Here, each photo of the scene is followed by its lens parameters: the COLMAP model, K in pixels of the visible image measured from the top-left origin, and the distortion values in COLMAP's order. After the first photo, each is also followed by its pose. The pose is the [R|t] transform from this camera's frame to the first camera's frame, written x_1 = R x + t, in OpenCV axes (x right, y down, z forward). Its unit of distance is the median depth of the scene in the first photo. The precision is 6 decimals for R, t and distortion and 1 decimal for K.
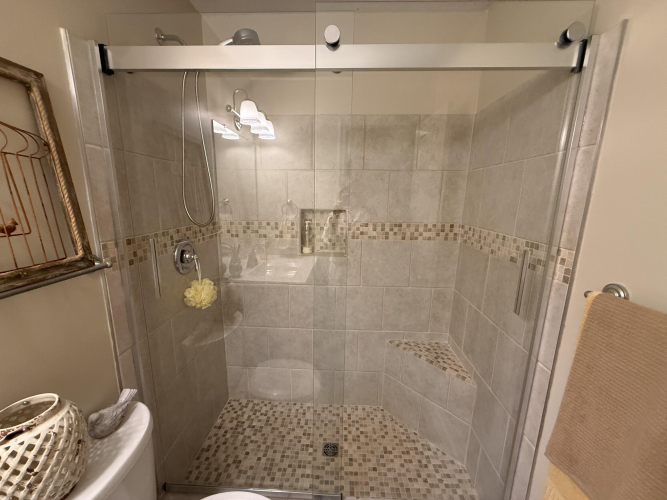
lens RADIAL K [[266.1, 0, 332.3], [0, 266.1, 250.7], [0, 0, 1]] dist [-0.000218, 0.000136]
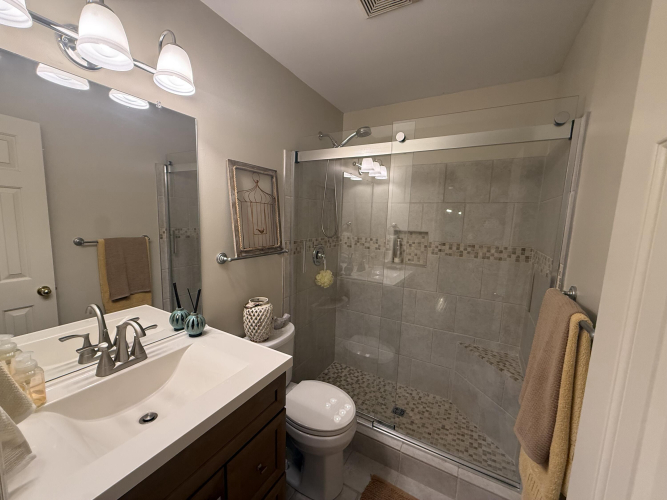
lens RADIAL K [[266.1, 0, 332.3], [0, 266.1, 250.7], [0, 0, 1]] dist [-0.000218, 0.000136]
pose [[0.891987, 0.070813, -0.446480, 0.240403], [-0.108974, 0.992211, -0.060344, 0.075899], [0.438729, 0.102481, 0.892757, -0.412911]]
